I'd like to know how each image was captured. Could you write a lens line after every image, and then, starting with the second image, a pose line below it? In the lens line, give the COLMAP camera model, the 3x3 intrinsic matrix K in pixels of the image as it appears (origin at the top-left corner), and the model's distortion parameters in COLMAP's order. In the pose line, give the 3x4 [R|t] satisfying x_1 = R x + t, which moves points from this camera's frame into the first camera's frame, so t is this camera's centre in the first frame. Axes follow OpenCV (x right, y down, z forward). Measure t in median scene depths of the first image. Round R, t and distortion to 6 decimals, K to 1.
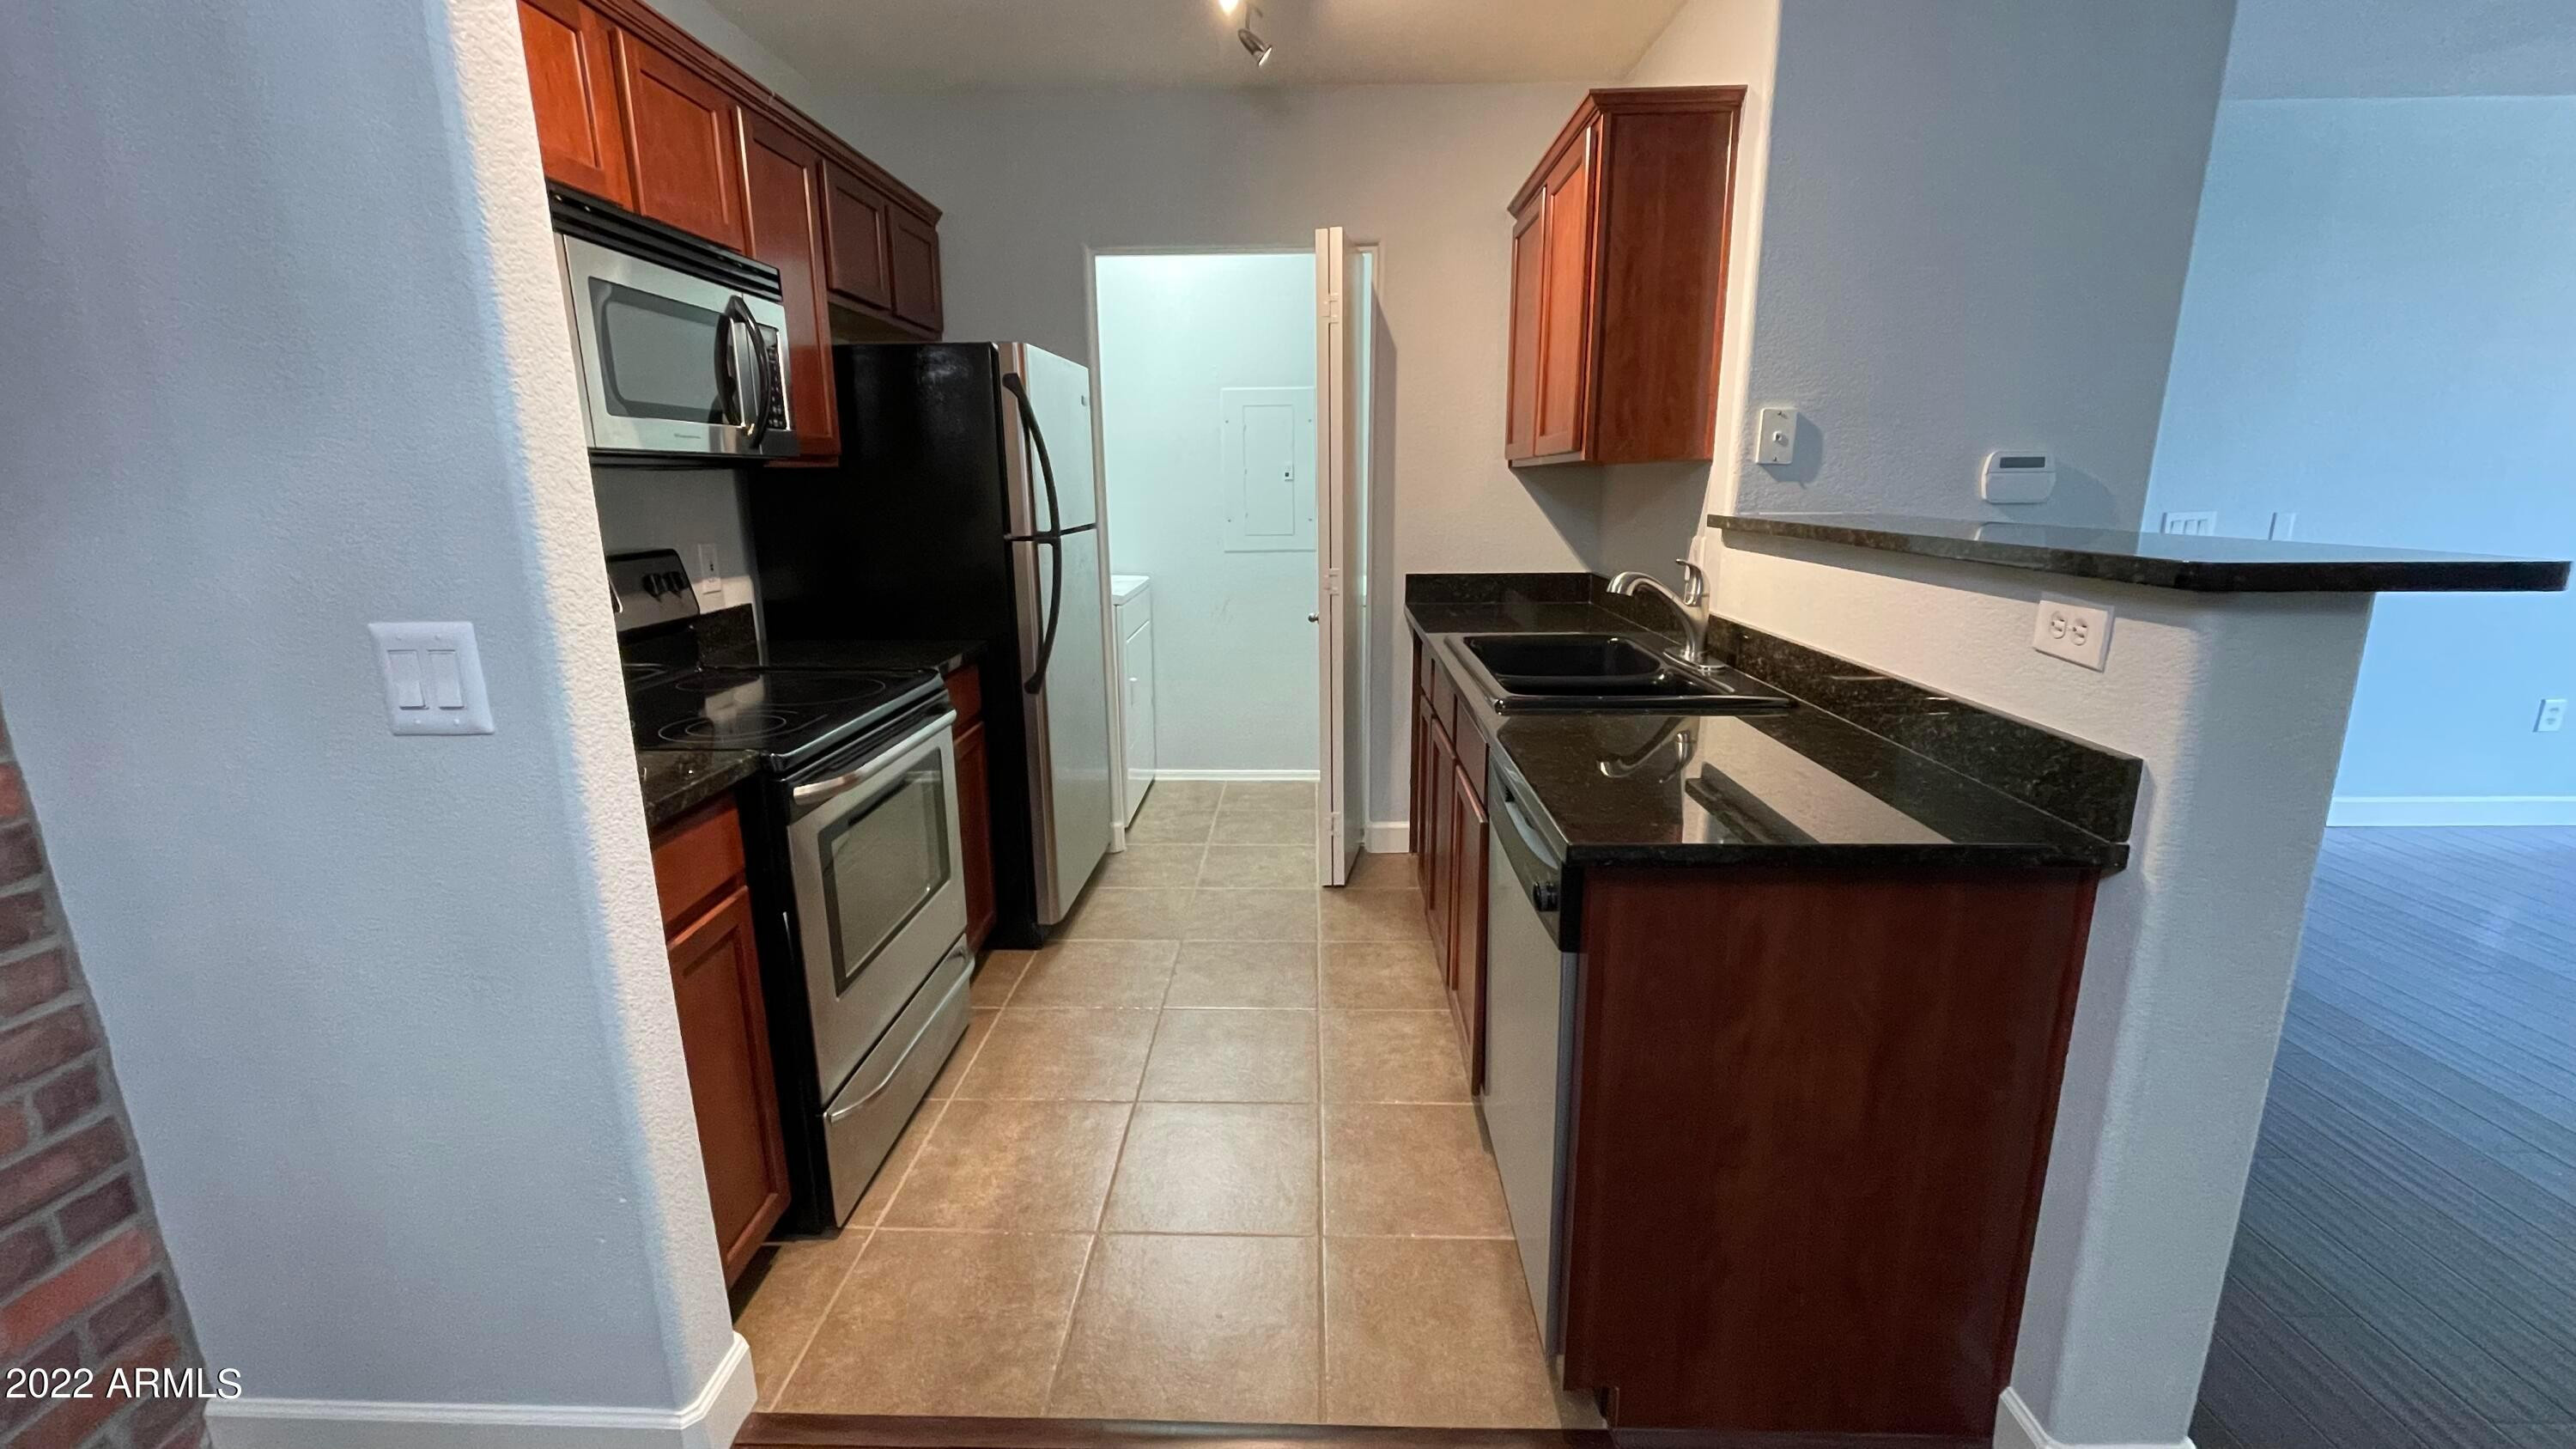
lens RADIAL K [[1043.7, 0, 1286.8], [0, 1043.7, 723.5], [0, 0, 1]] dist [-0.001060, -0.000004]
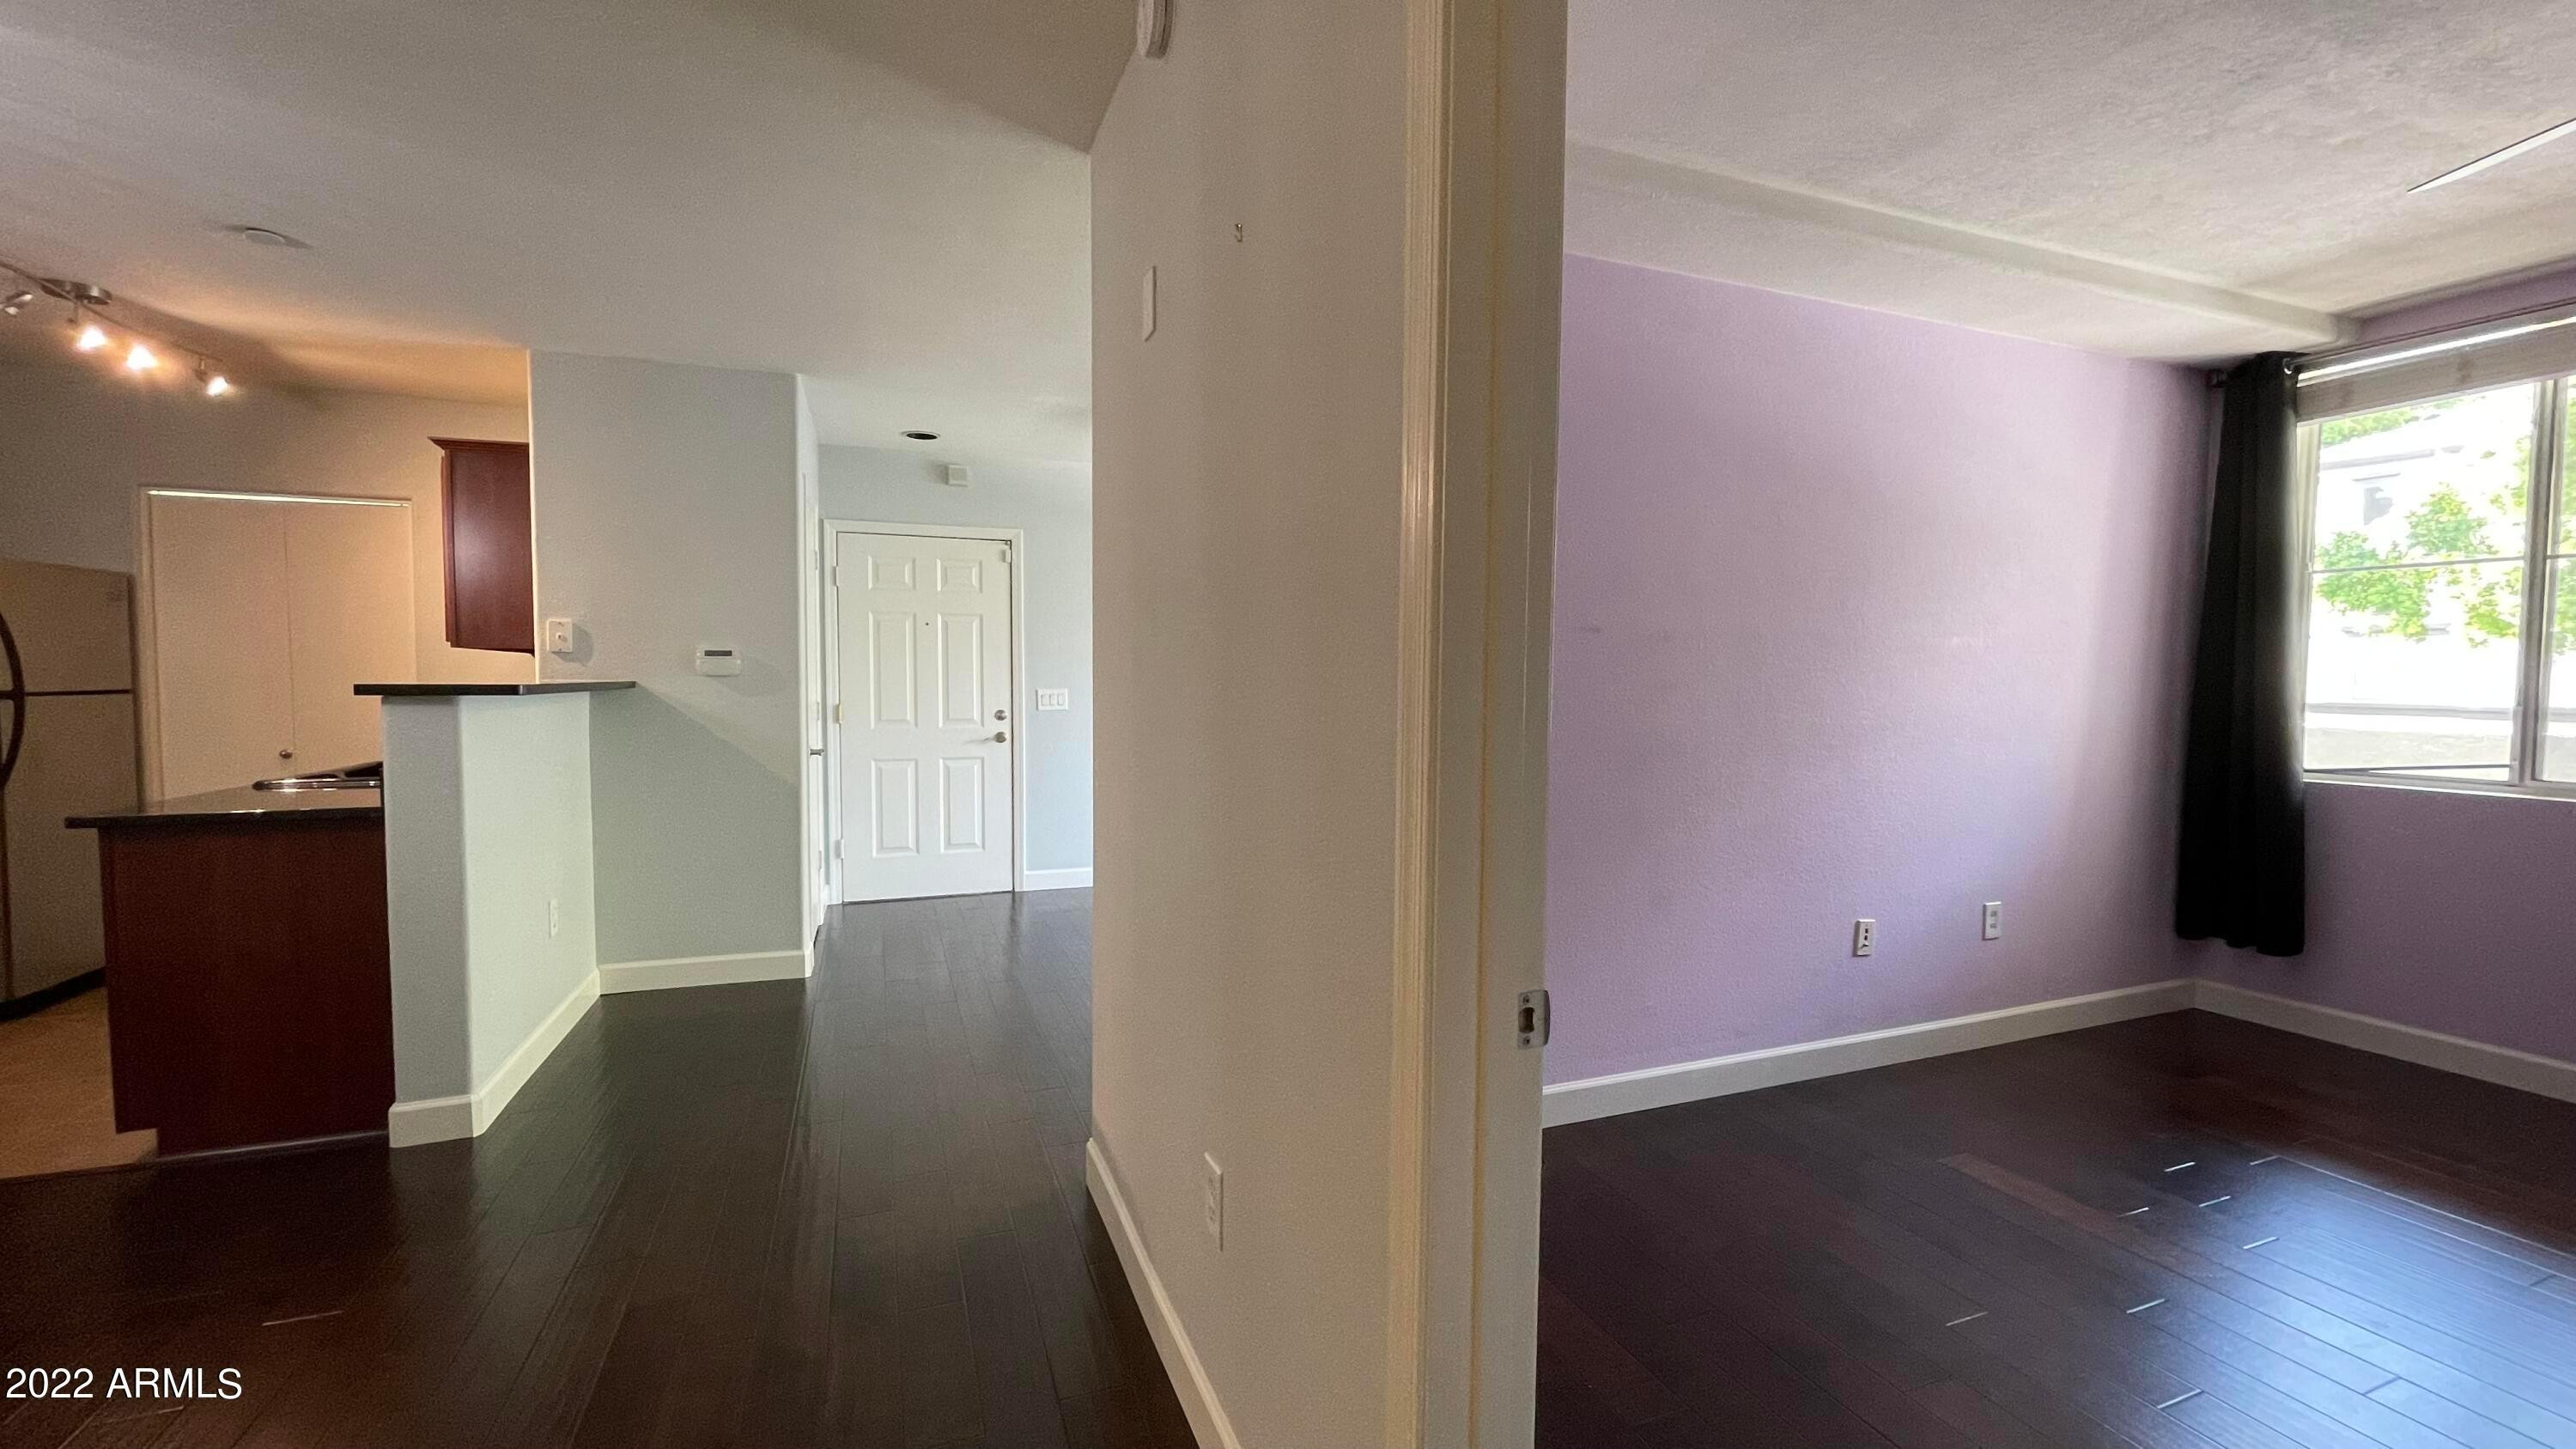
lens RADIAL K [[1043.7, 0, 1287.5], [0, 1043.7, 726.8], [0, 0, 1]] dist [-0.001060, -0.000004]
pose [[0.919106, -0.008375, 0.393922, 0.891968], [0.080295, 0.982775, -0.166452, 0.250605], [-0.385743, 0.184617, 0.903946, -0.974674]]
